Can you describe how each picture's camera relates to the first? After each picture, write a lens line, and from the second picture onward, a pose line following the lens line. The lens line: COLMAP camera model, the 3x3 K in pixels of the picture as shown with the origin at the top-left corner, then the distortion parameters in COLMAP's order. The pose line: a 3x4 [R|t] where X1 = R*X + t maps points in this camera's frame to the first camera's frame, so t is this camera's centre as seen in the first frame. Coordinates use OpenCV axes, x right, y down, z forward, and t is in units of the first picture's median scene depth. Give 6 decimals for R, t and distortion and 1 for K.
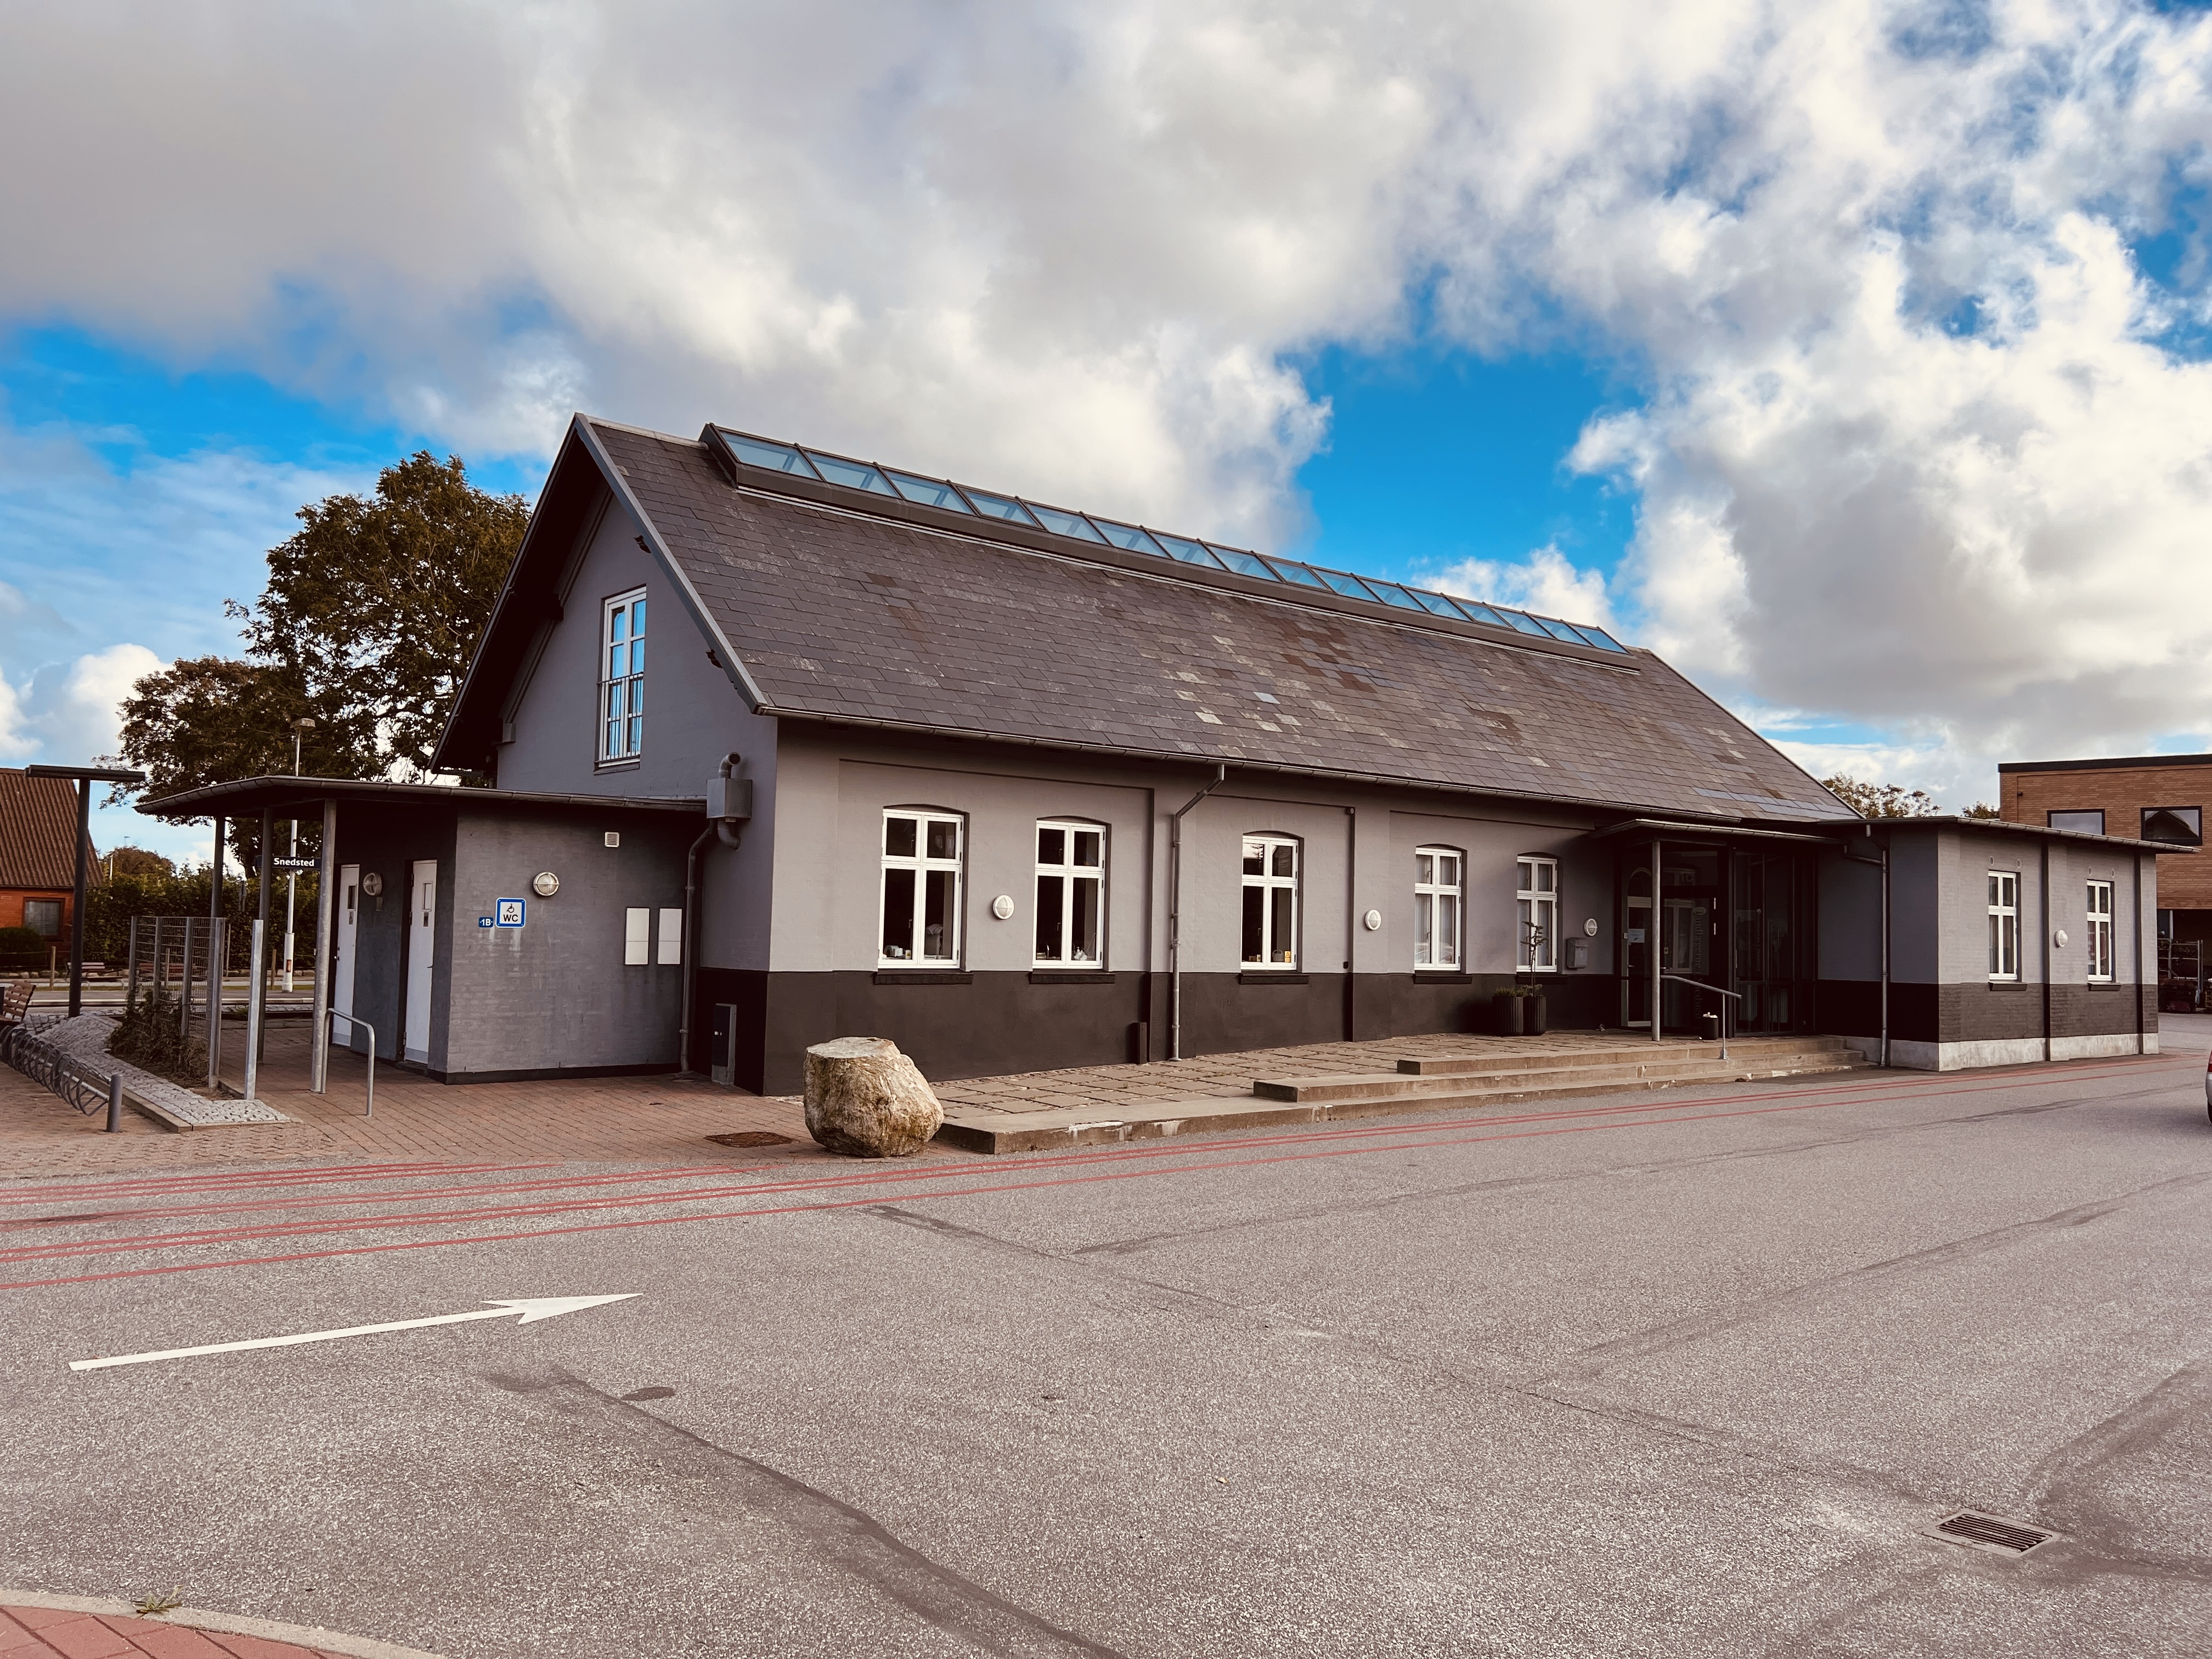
lens RADIAL K [[1648.6, 0, 1090.0], [0, 1648.6, 832.7], [0, 0, 1]] dist [0.062716, -0.069160]
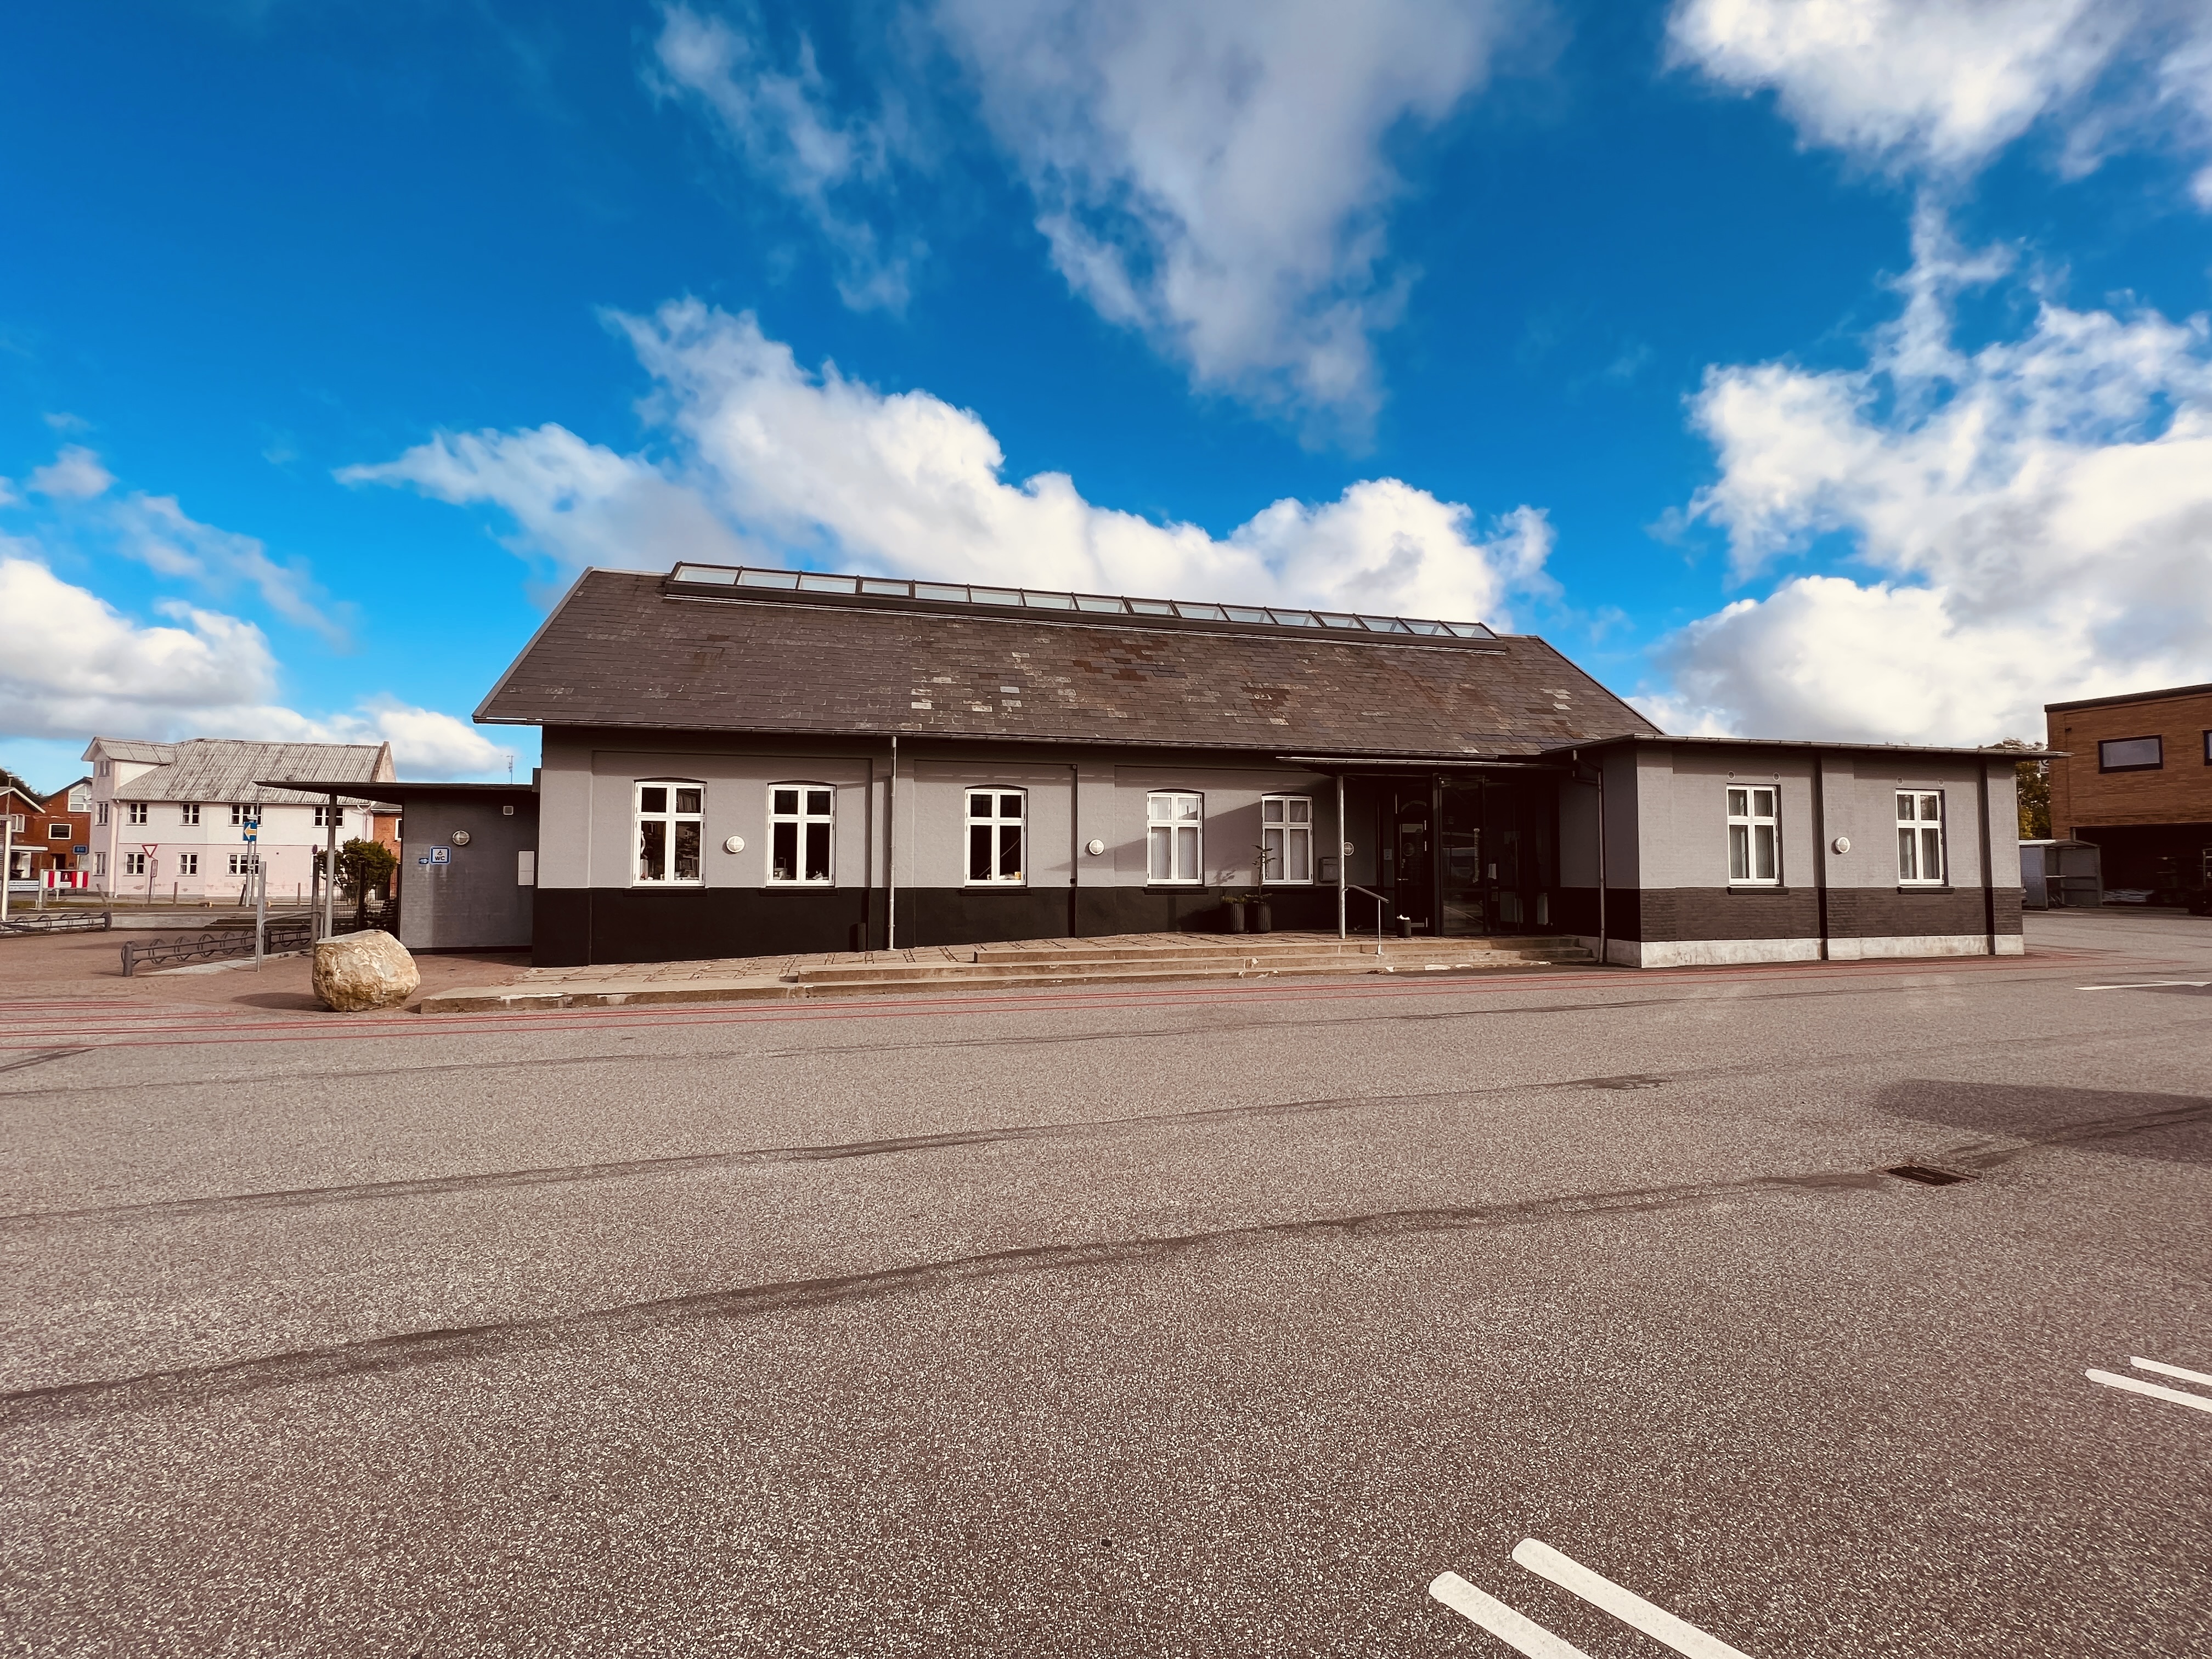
lens RADIAL K [[870.9, 0, 1100.5], [0, 870.9, 841.2], [0, 0, 1]] dist [-0.007498, 0.000008]
pose [[0.899898, -0.031275, -0.434978, 0.437685], [0.044038, 0.998844, 0.019292, 0.031003], [0.433871, -0.036517, 0.900235, 0.321849]]
